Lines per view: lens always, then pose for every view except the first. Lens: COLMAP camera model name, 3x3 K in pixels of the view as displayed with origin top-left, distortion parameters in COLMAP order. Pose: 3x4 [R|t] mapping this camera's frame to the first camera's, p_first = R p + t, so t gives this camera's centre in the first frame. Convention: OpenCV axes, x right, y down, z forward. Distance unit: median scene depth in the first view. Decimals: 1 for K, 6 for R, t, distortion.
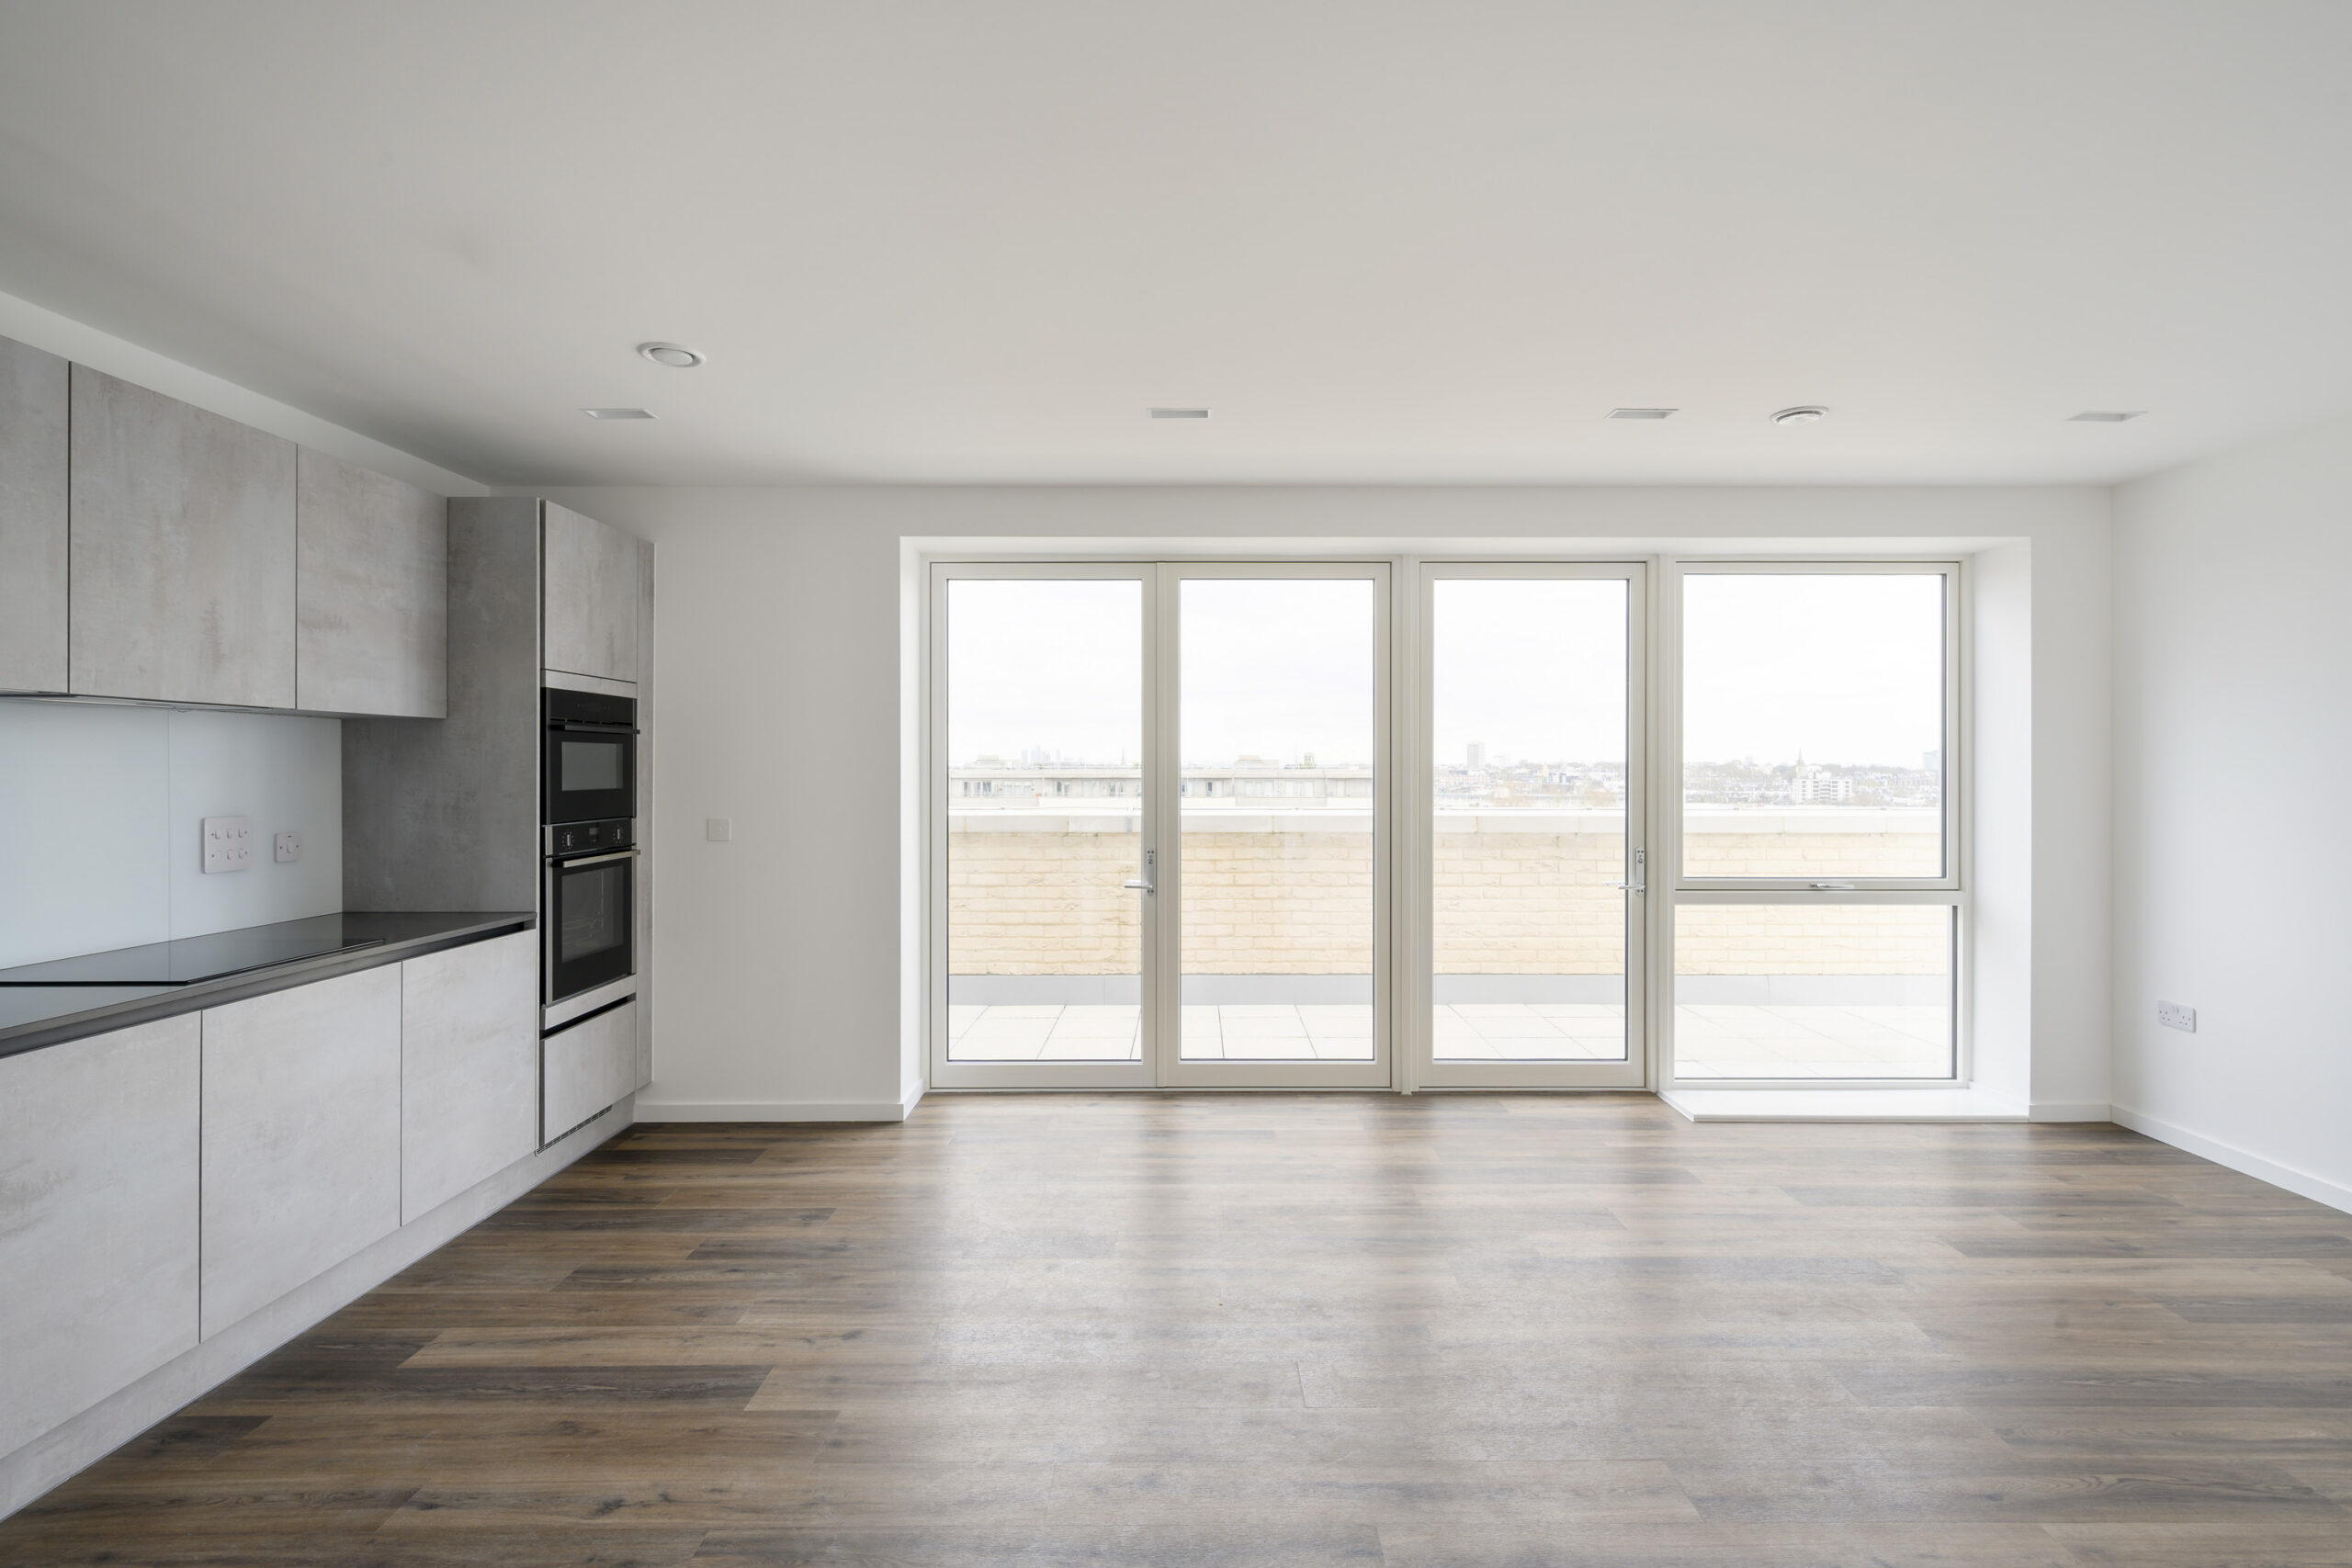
lens RADIAL K [[1100.8, 0, 1178.3], [0, 1100.8, 775.5], [0, 0, 1]] dist [0.001031, 0.000685]
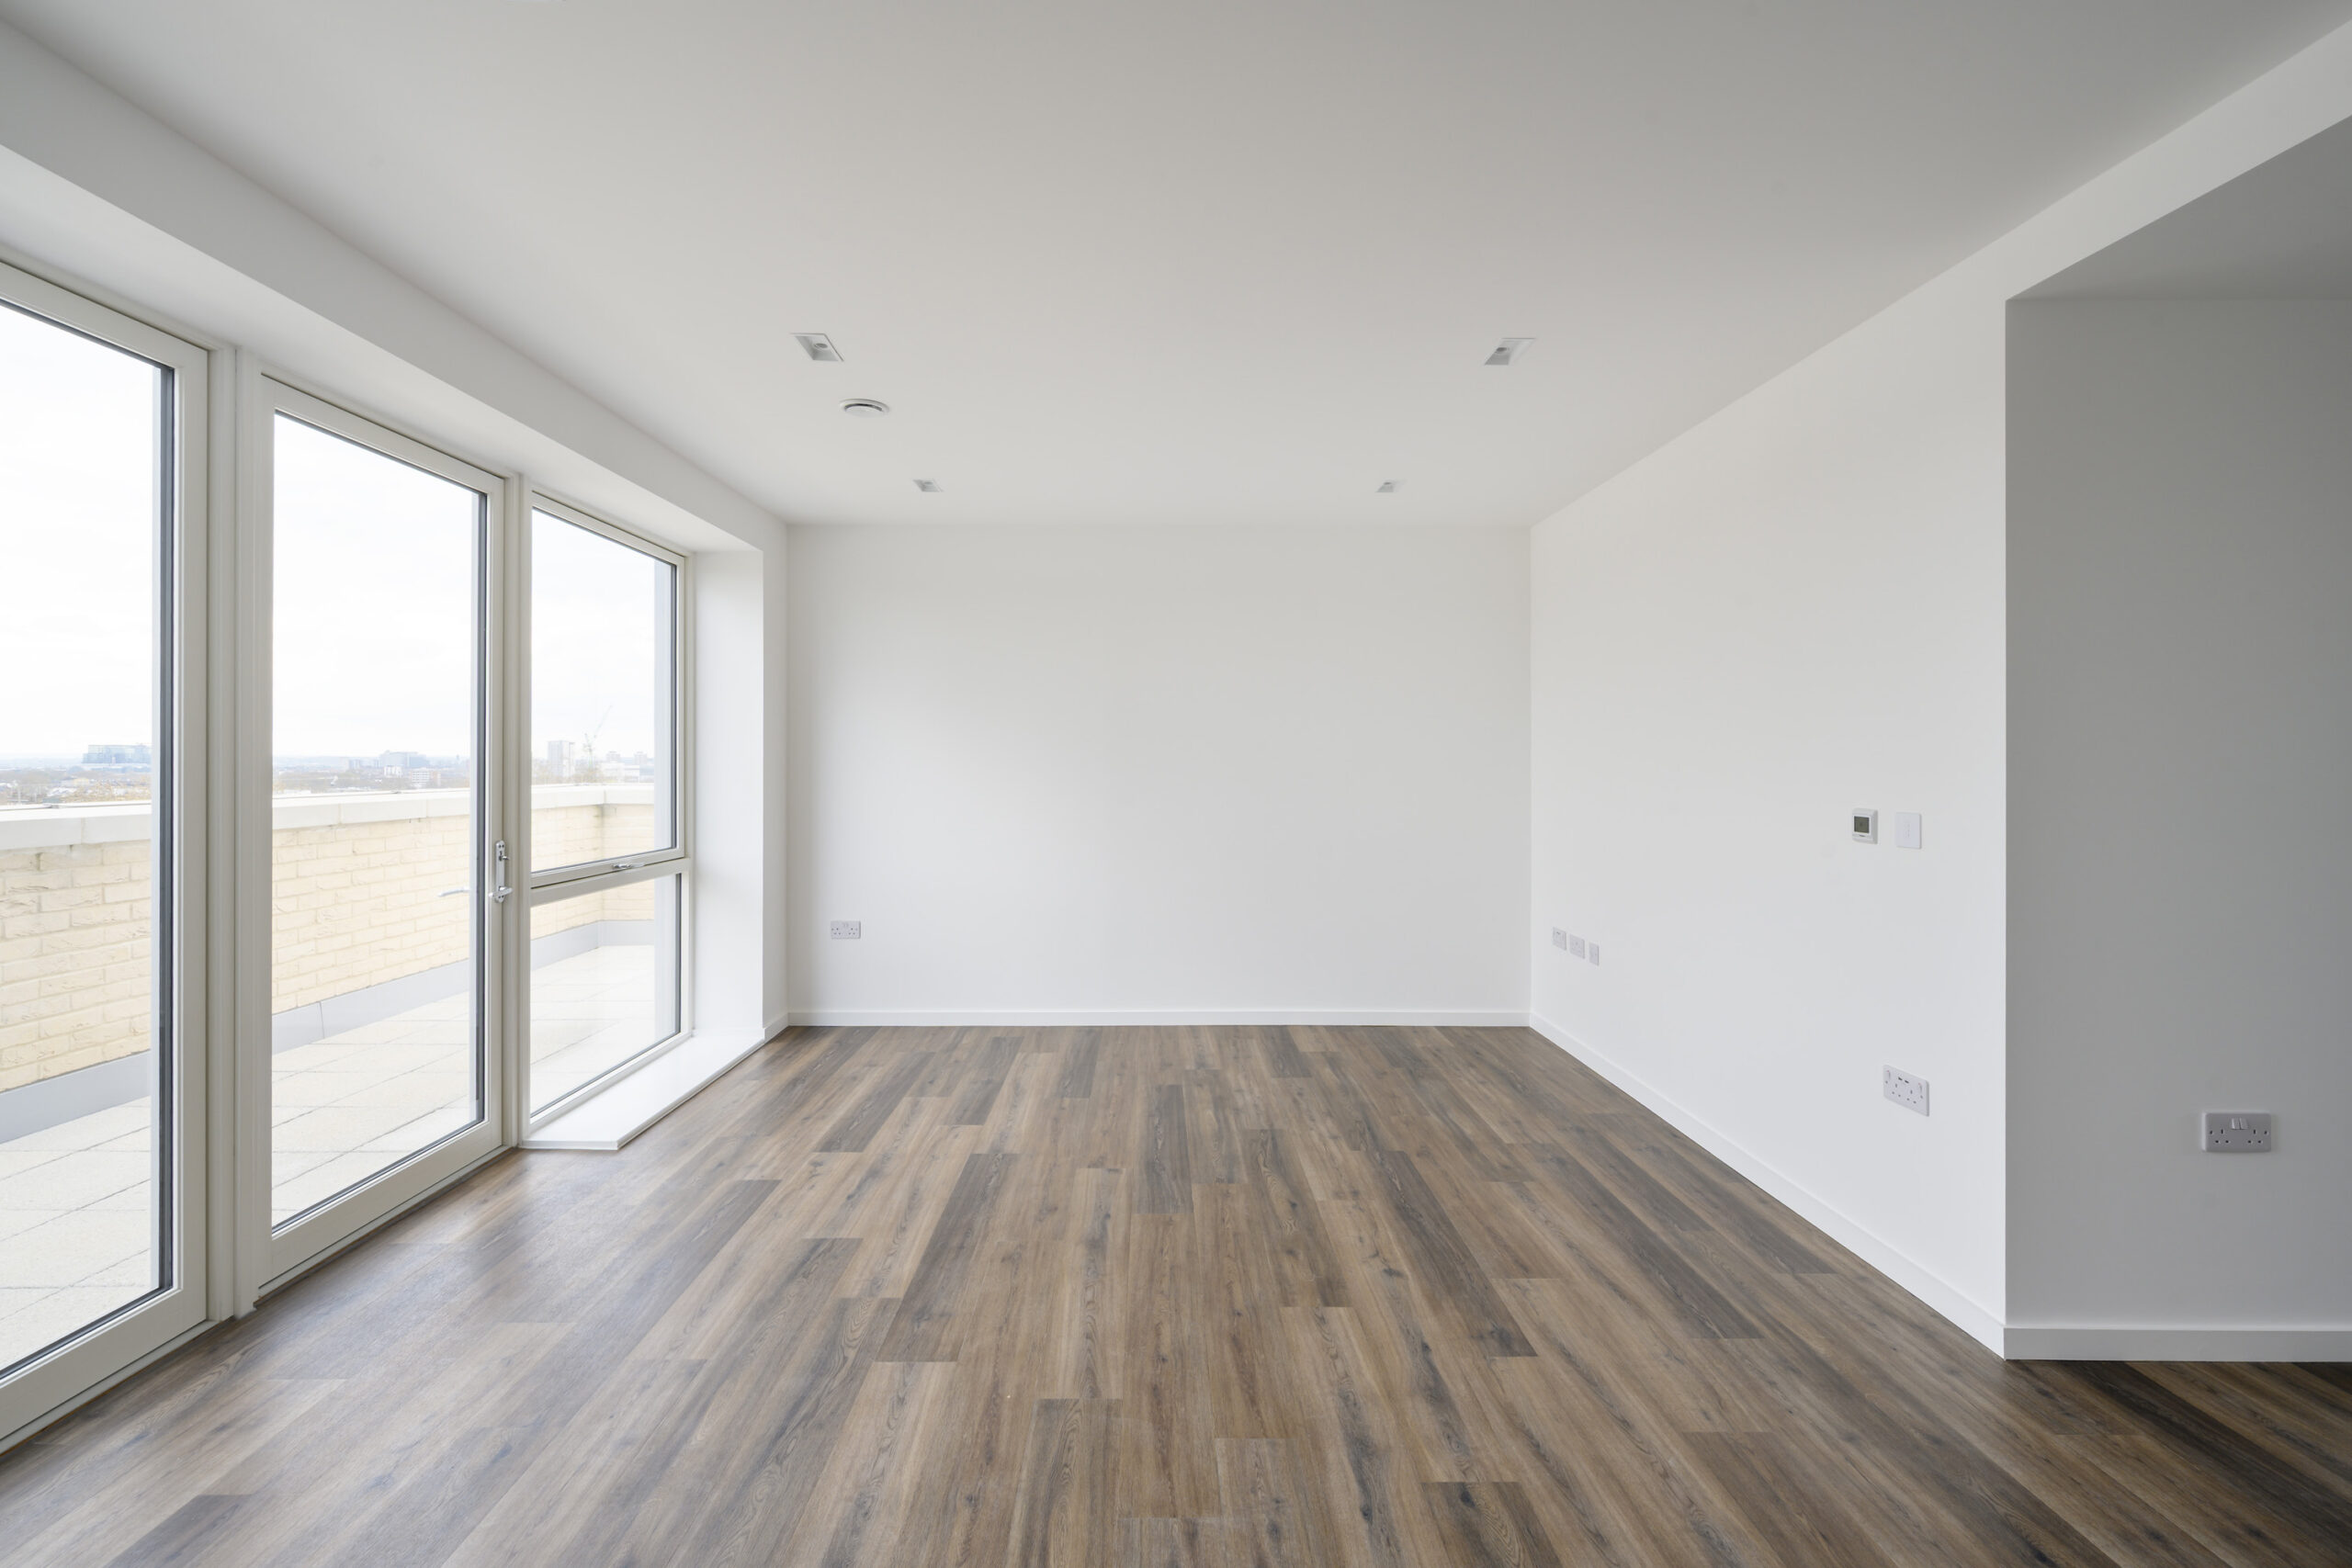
lens RADIAL K [[1035.7, 0, 1171.3], [0, 1035.7, 762.7], [0, 0, 1]] dist [0.001054, 0.000172]
pose [[-0.015466, -0.000673, 0.999880, -0.437173], [0.005074, 0.999987, 0.000752, 0.015539], [-0.999868, 0.005085, -0.015463, 0.714947]]
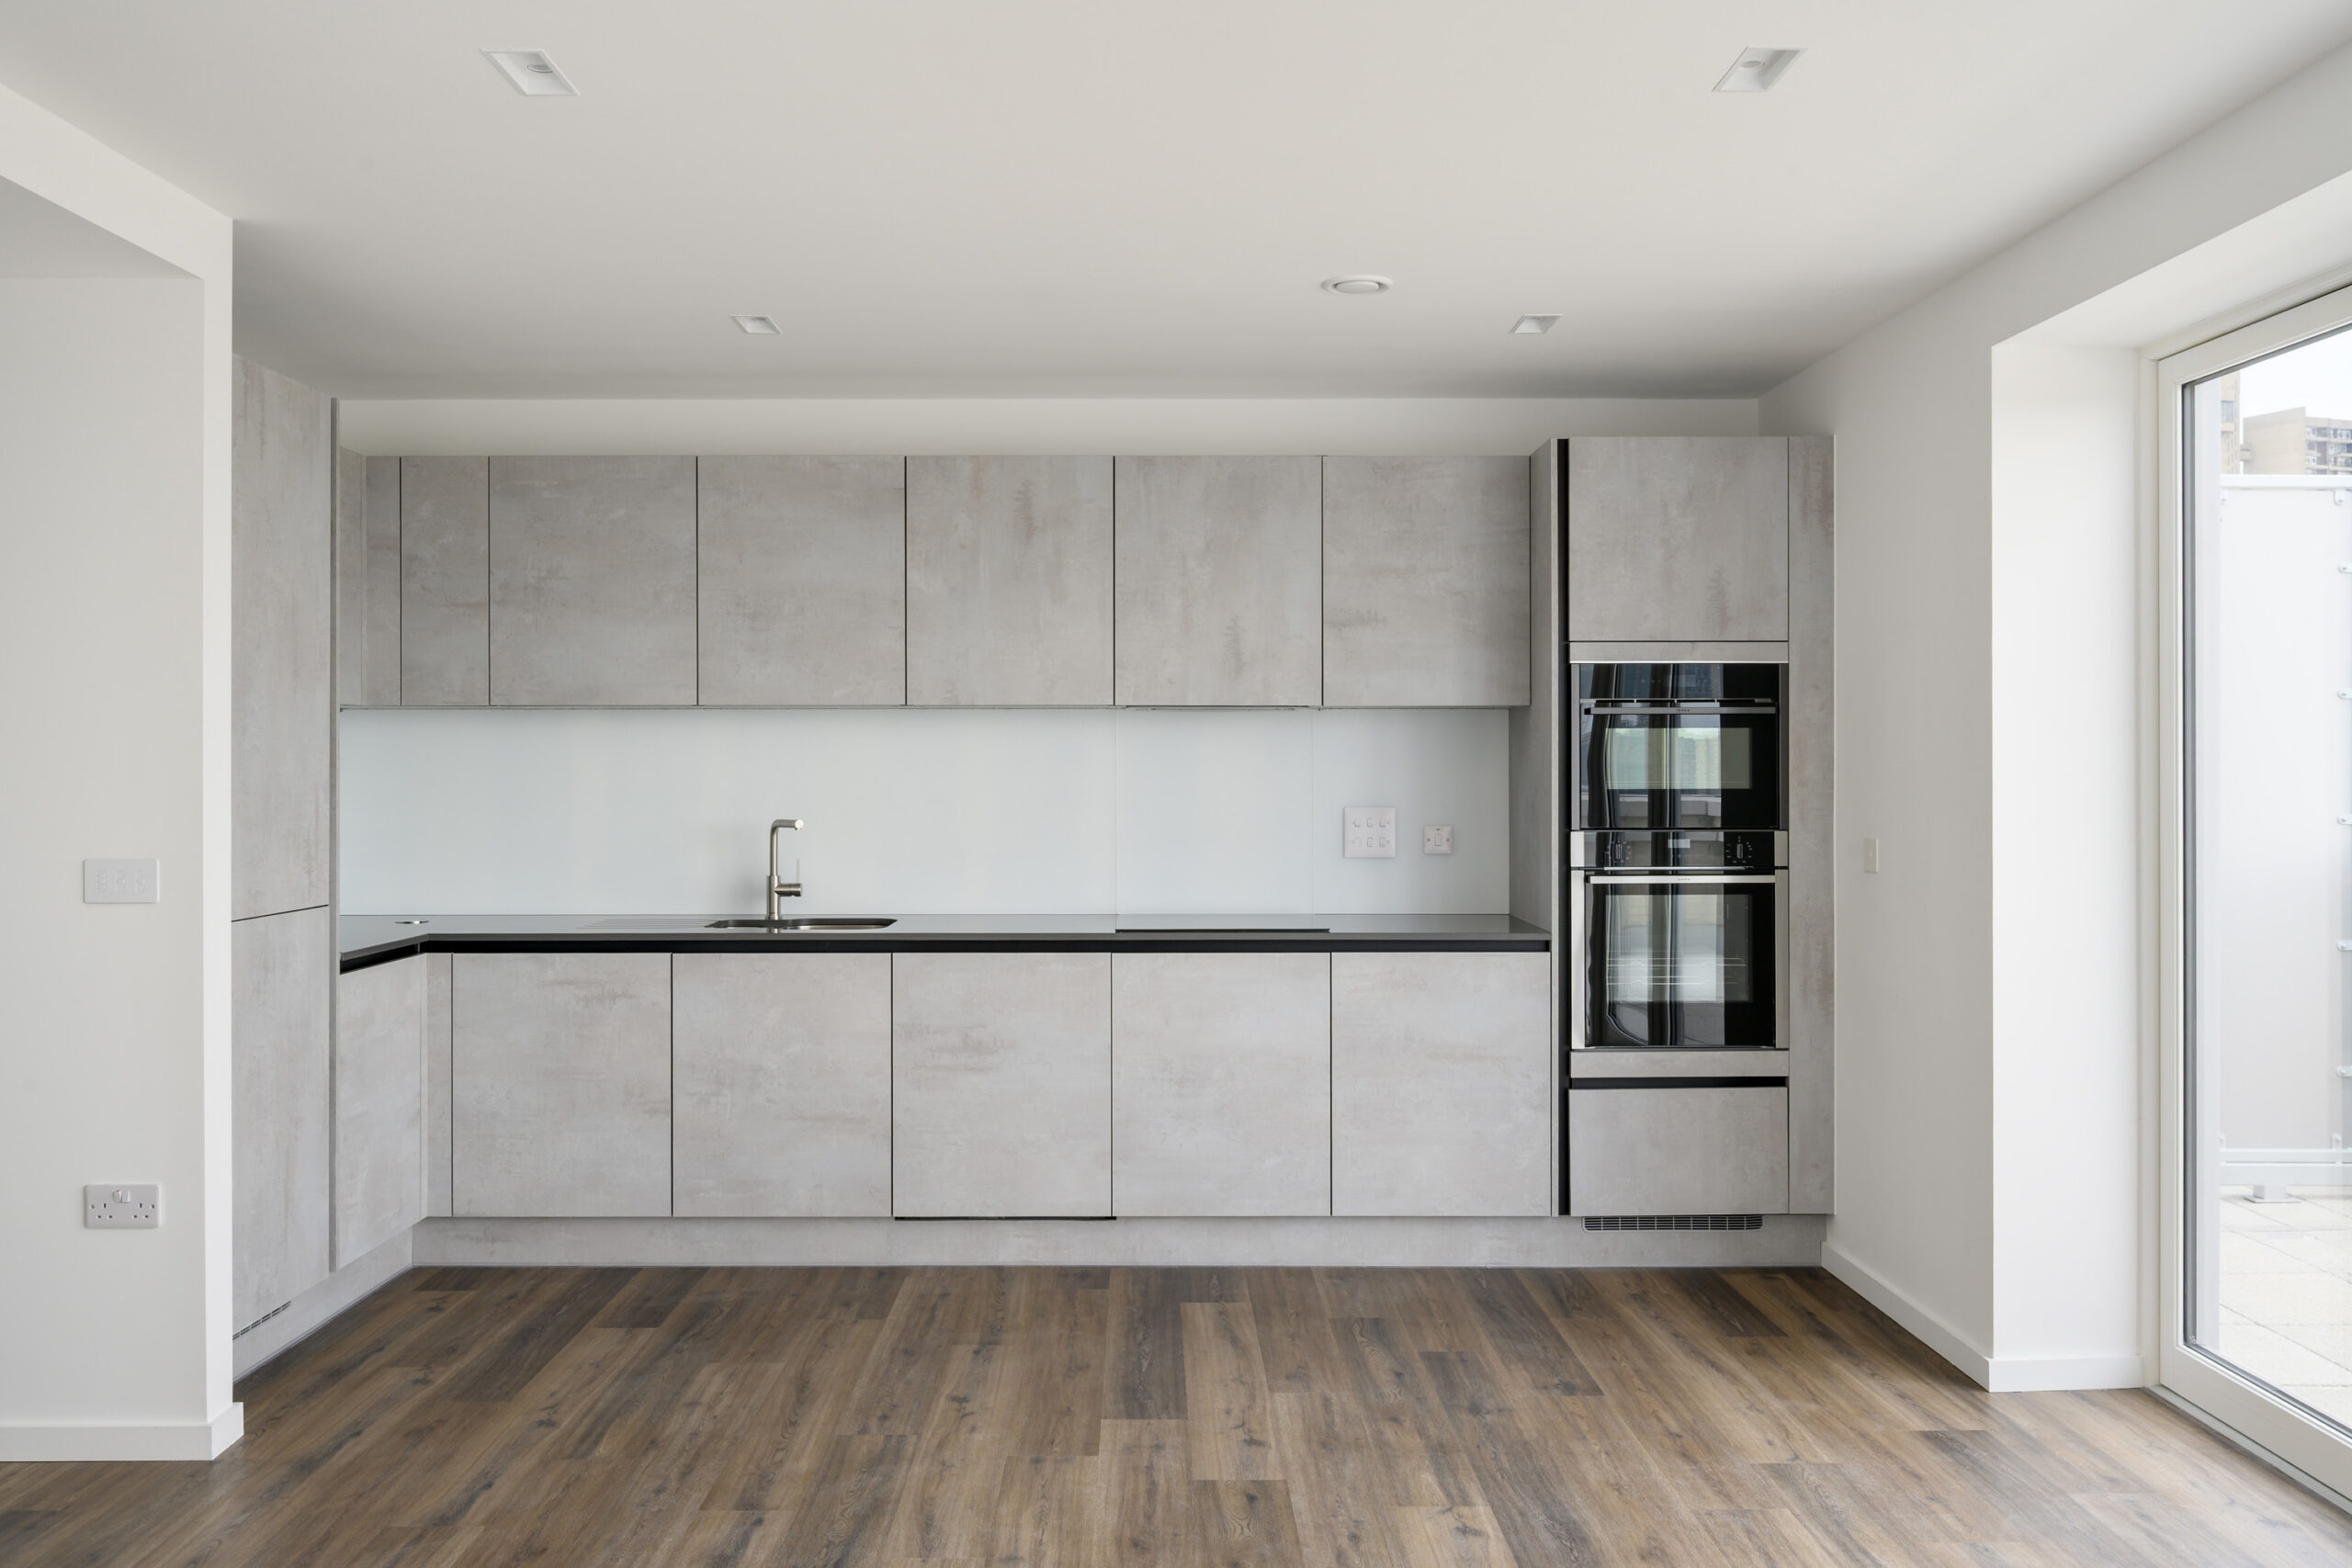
lens RADIAL K [[1876.9, 0, 1176.0], [0, 1876.9, 784.0], [0, 0, 1]] dist [-0.004862, -0.001261]
pose [[0.013315, 0.009131, -0.999870, 0.871797], [-0.006727, 0.999936, 0.009042, -0.000251], [0.999889, 0.006606, 0.013375, 0.721131]]
